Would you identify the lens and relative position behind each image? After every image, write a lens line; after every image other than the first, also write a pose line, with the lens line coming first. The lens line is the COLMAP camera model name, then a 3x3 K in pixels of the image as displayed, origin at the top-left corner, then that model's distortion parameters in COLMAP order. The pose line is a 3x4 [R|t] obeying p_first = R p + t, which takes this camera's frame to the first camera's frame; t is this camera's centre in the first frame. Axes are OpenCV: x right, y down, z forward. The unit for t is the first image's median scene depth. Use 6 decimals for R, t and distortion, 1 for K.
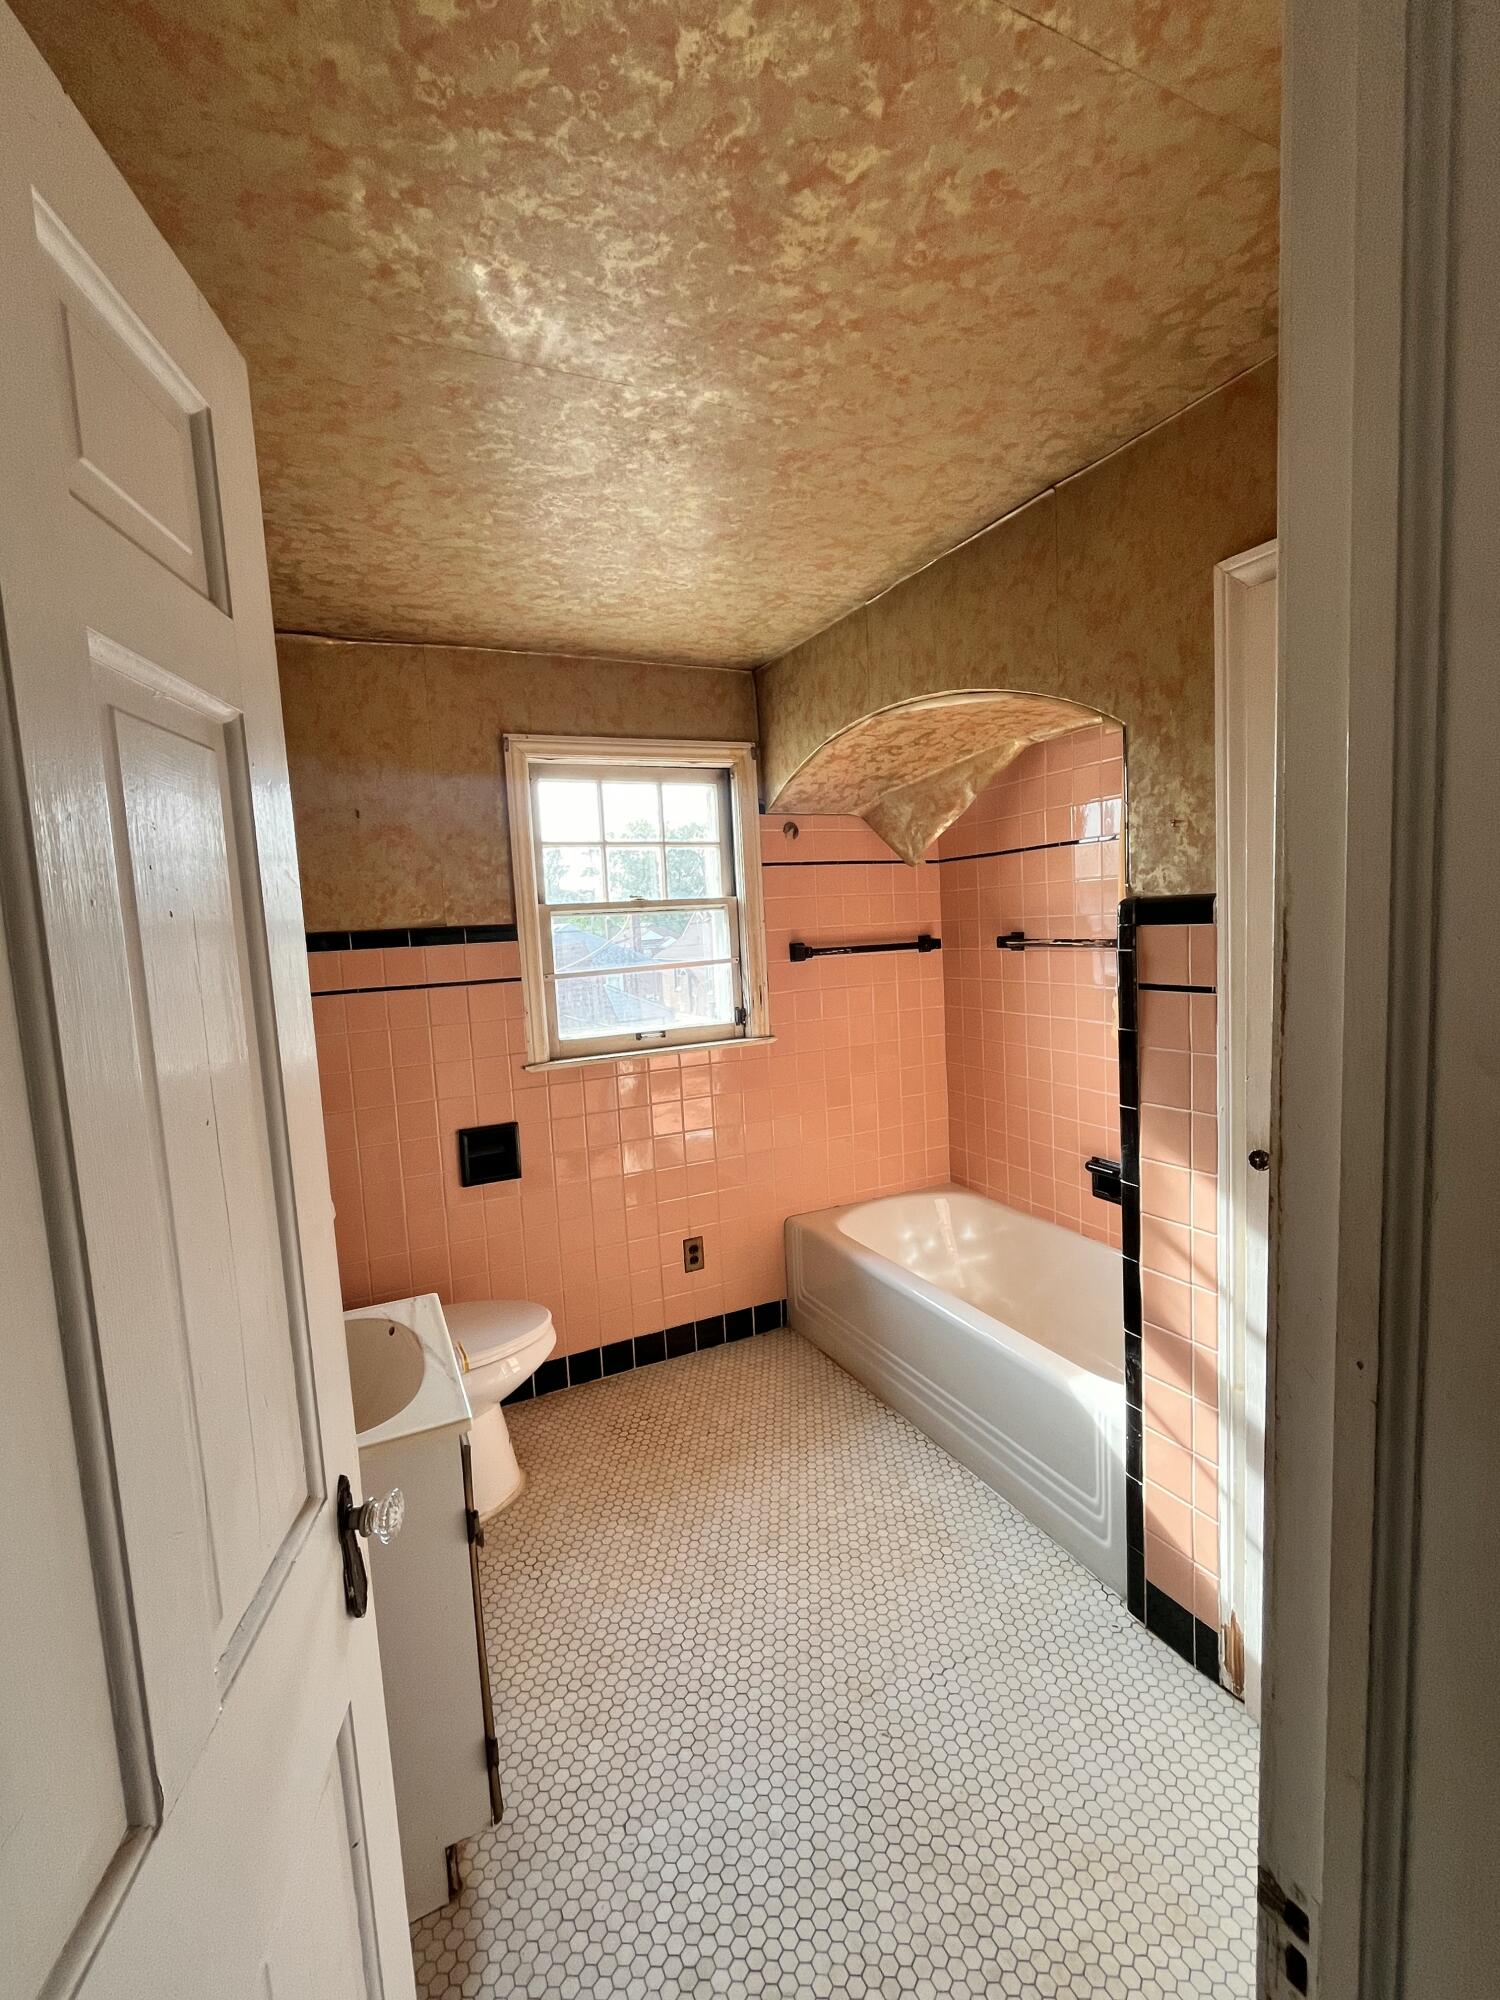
lens RADIAL K [[873.2, 0, 750.0], [0, 873.2, 1000.0], [0, 0, 1]] dist [-0.000235, -0.000116]
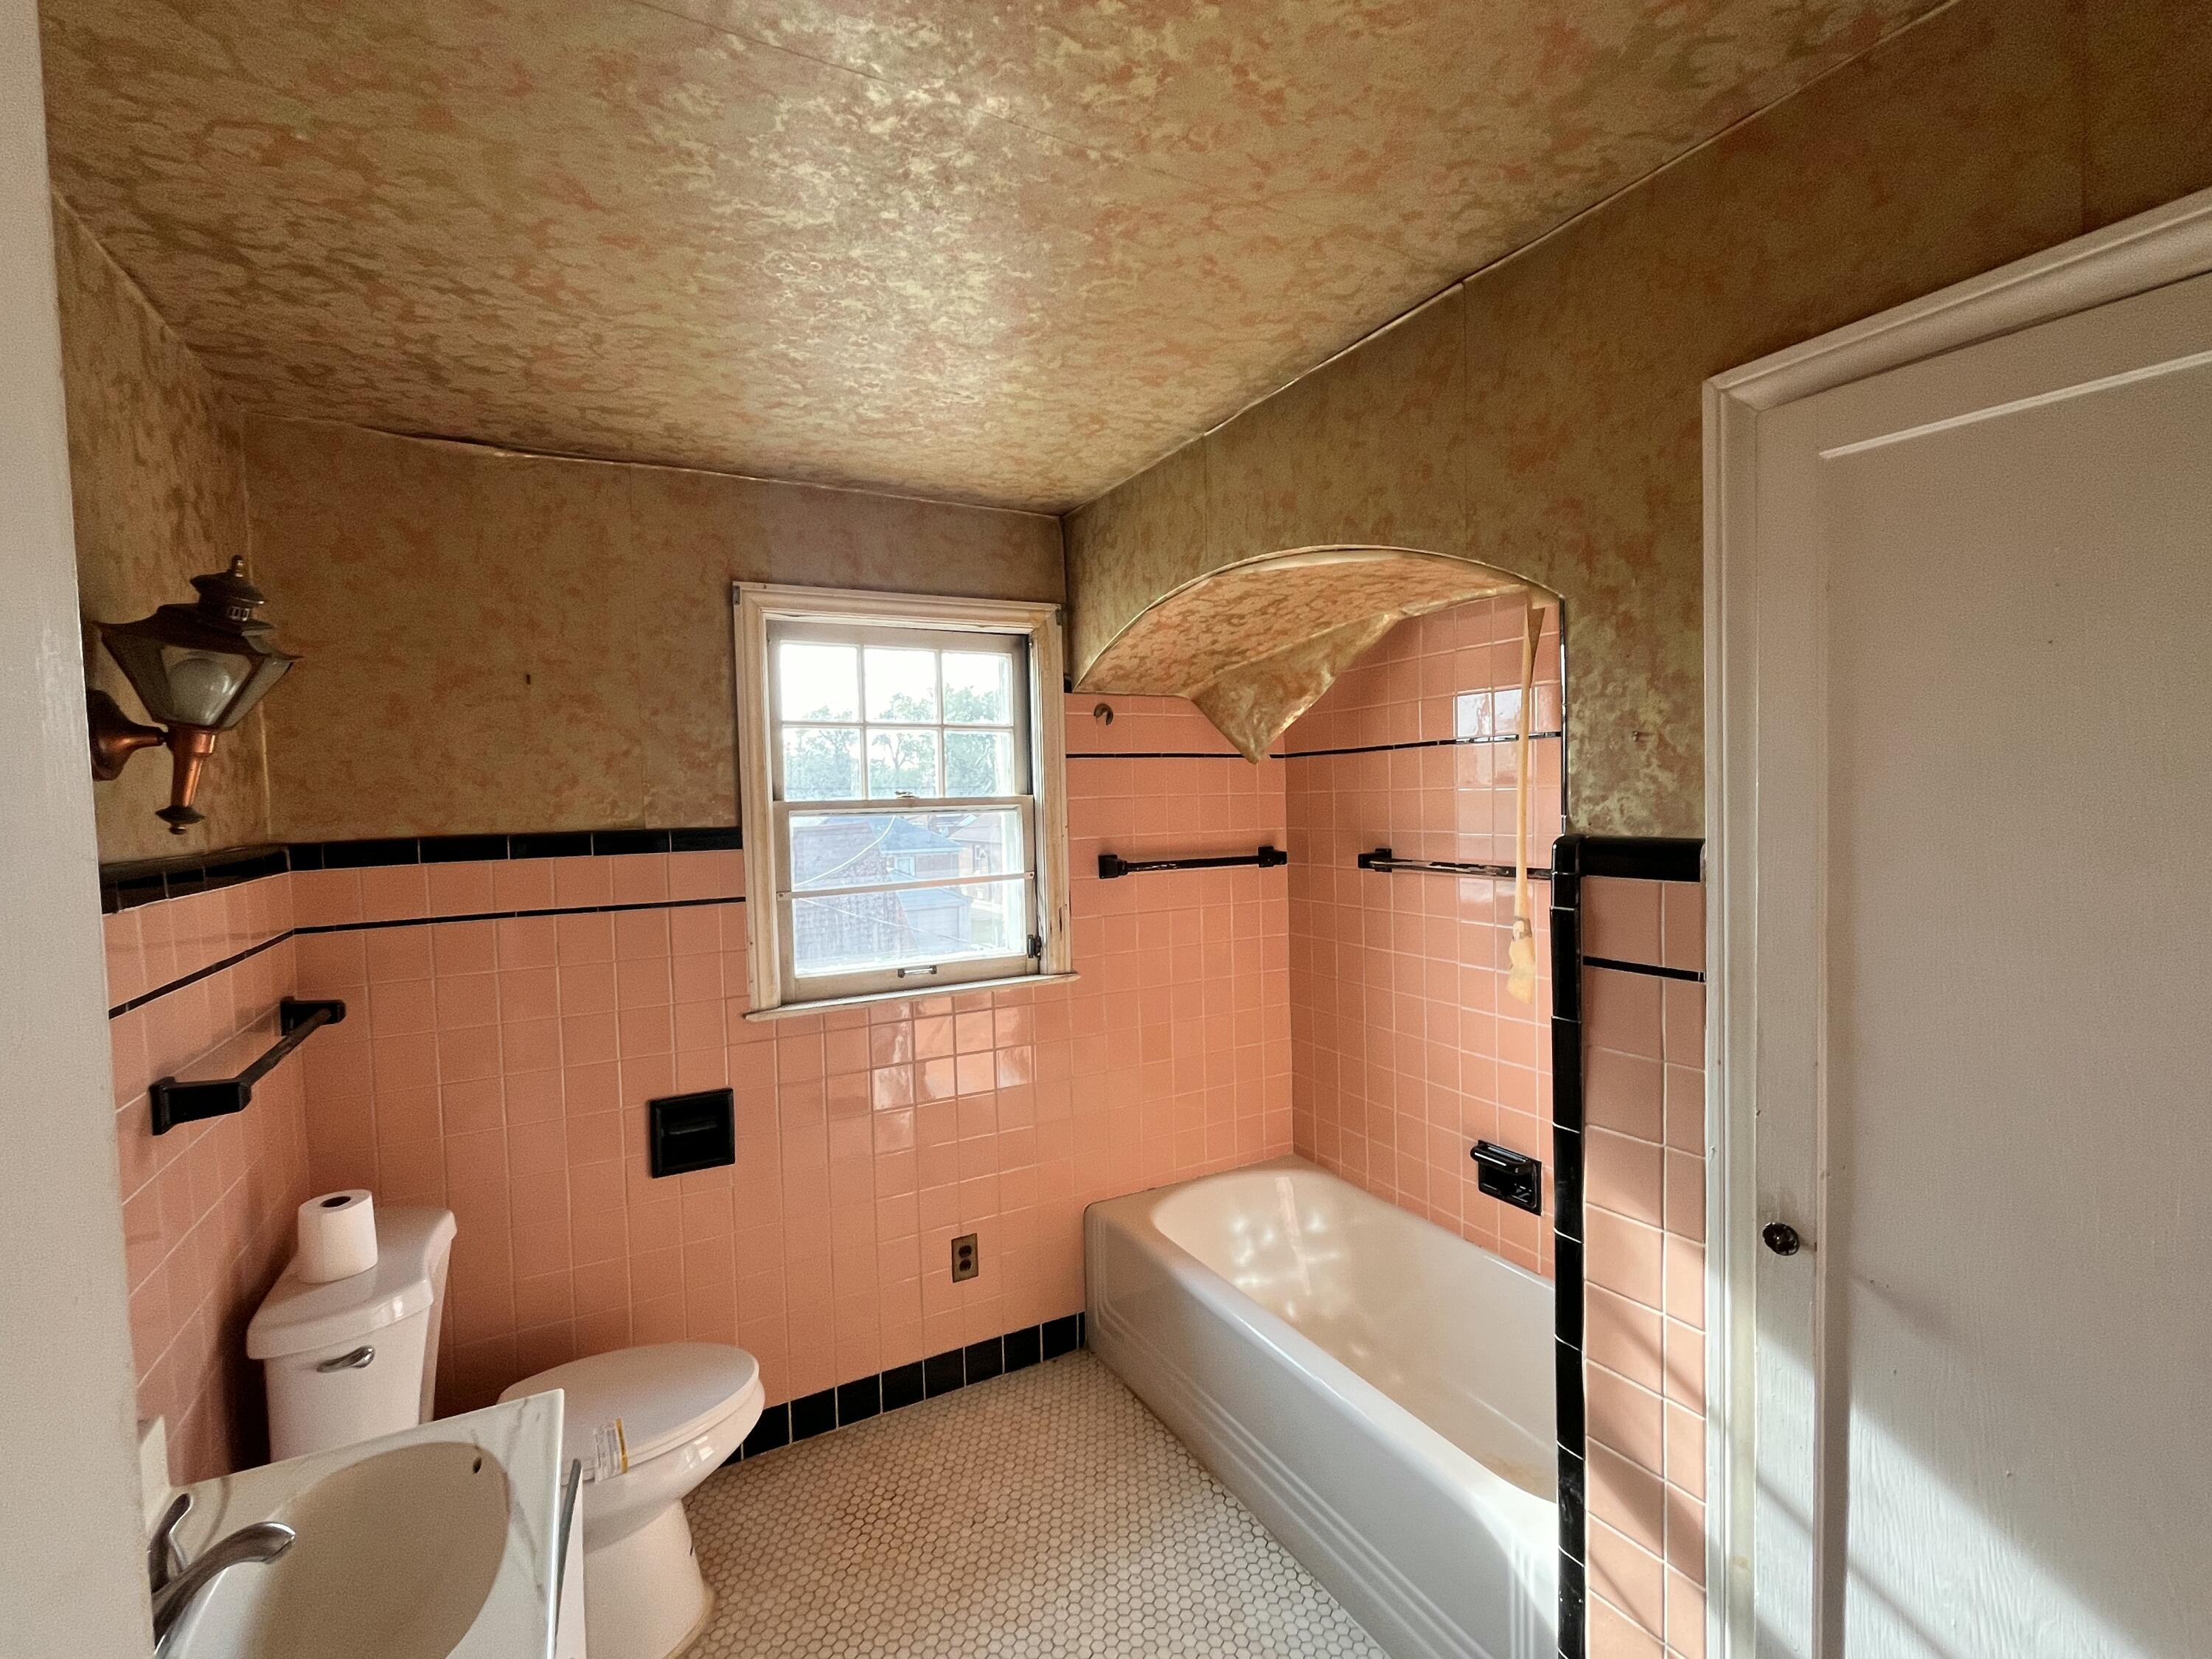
lens RADIAL K [[965.7, 0, 1102.2], [0, 965.7, 828.2], [0, 0, 1]] dist [-0.000235, -0.000116]
pose [[0.998677, 0.024878, 0.045012, 0.015383], [-0.022165, 0.997964, -0.059812, -0.068243], [-0.046408, 0.058735, 0.997194, 0.230476]]
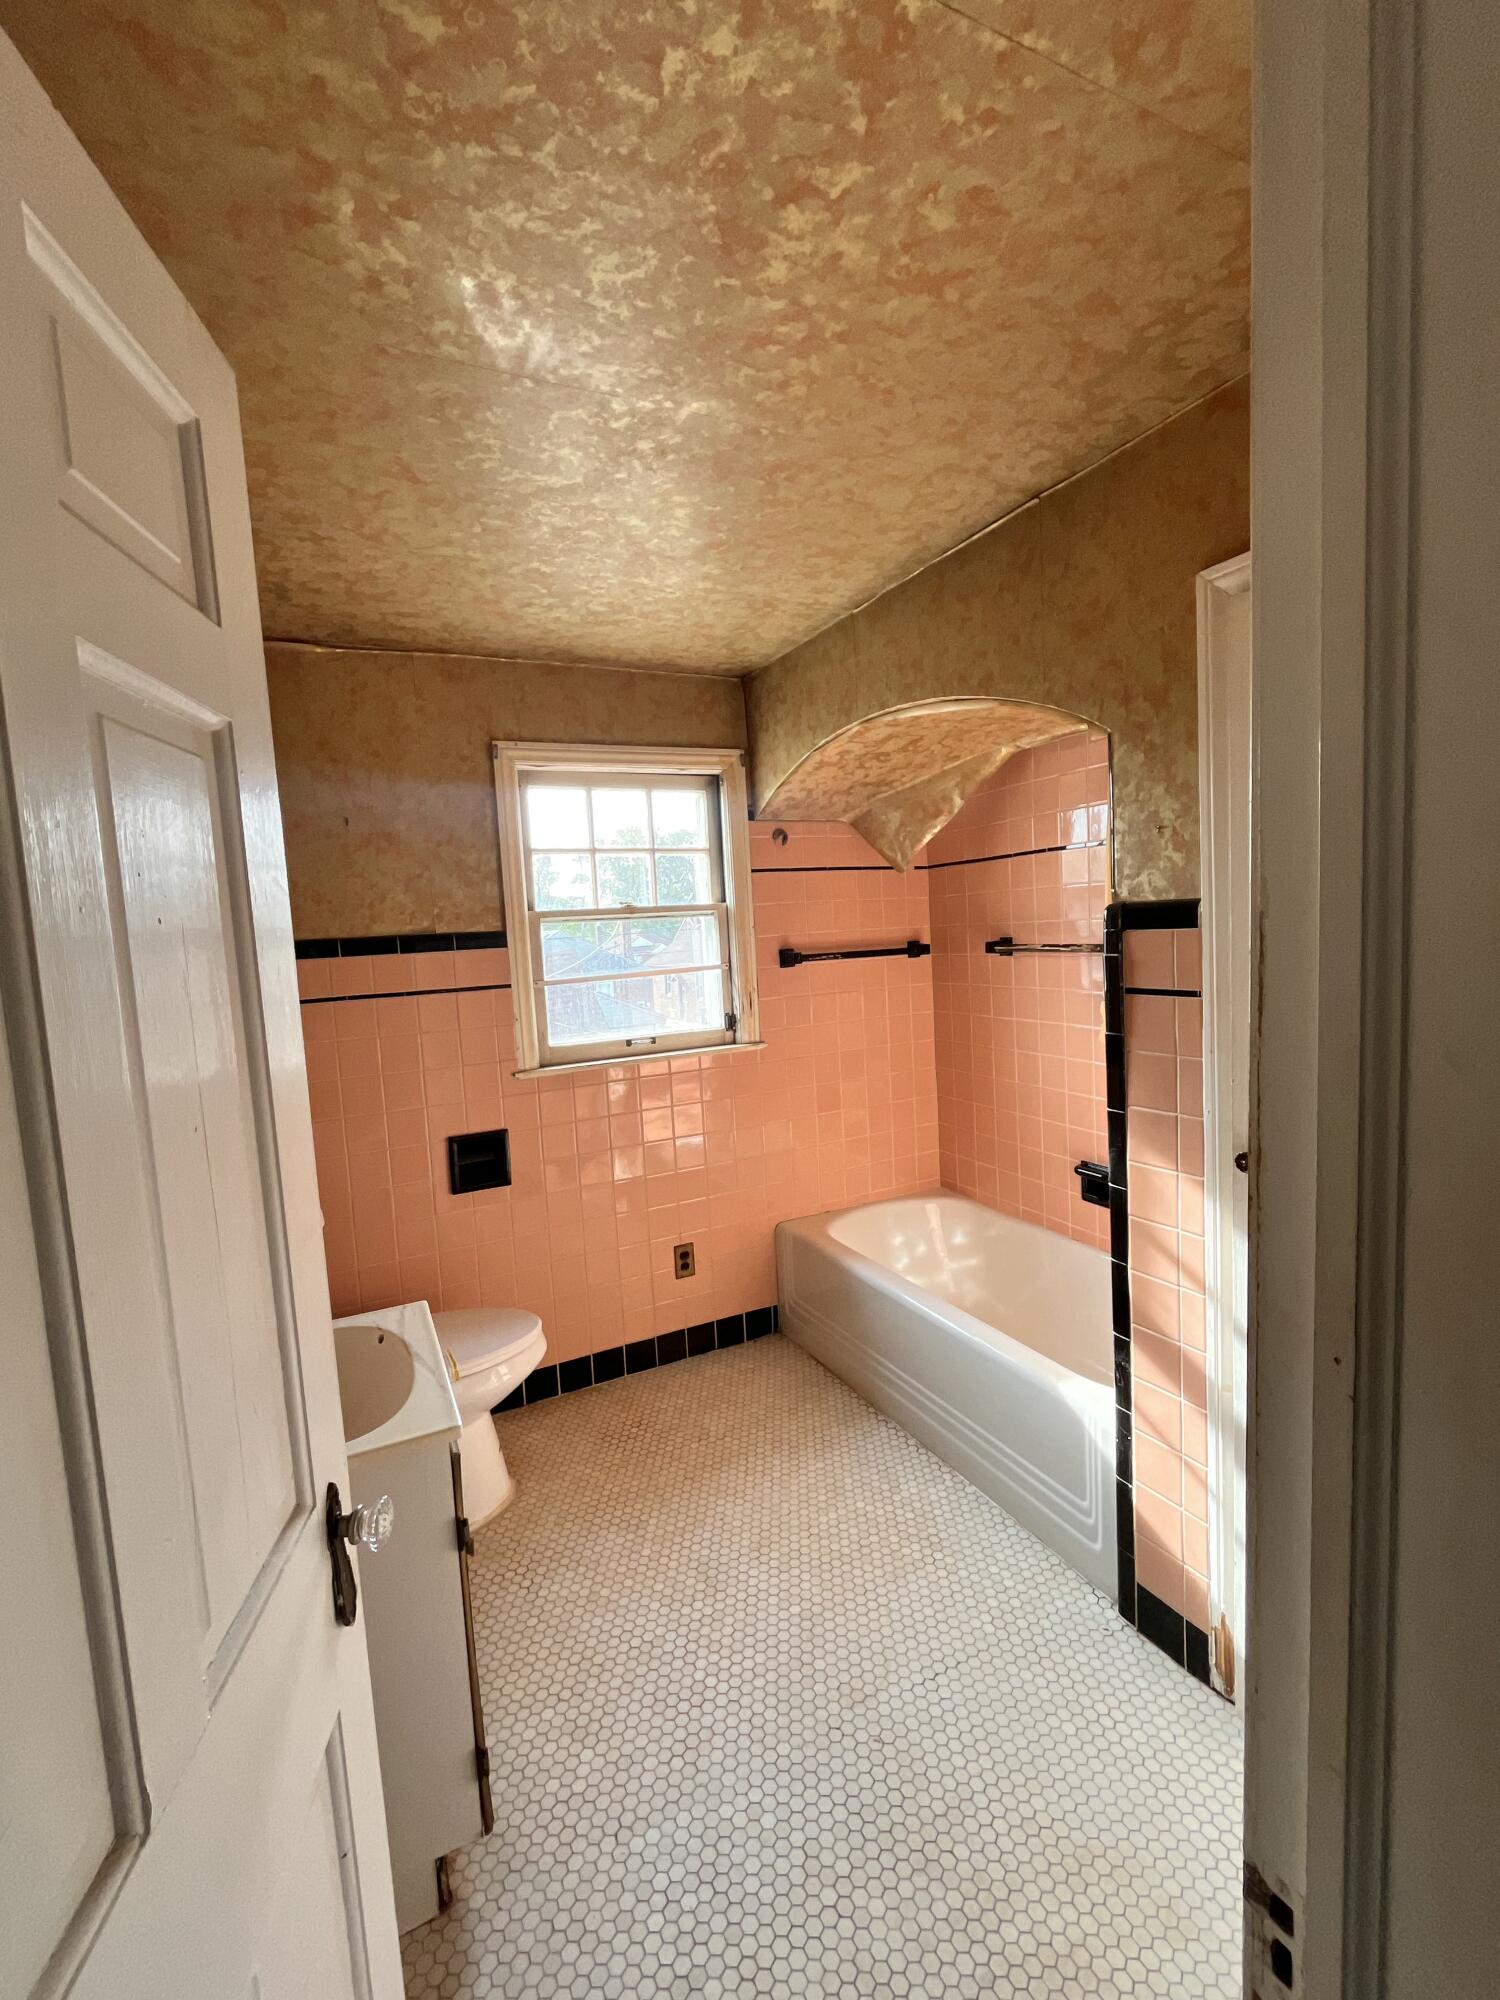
lens RADIAL K [[873.2, 0, 748.5], [0, 873.2, 1000.1], [0, 0, 1]] dist [-0.000190, -0.000206]
pose [[0.999952, -0.003668, 0.009038, 0.001595], [0.003733, 0.999967, -0.007226, 0.000876], [-0.009011, 0.007260, 0.999933, -0.003339]]
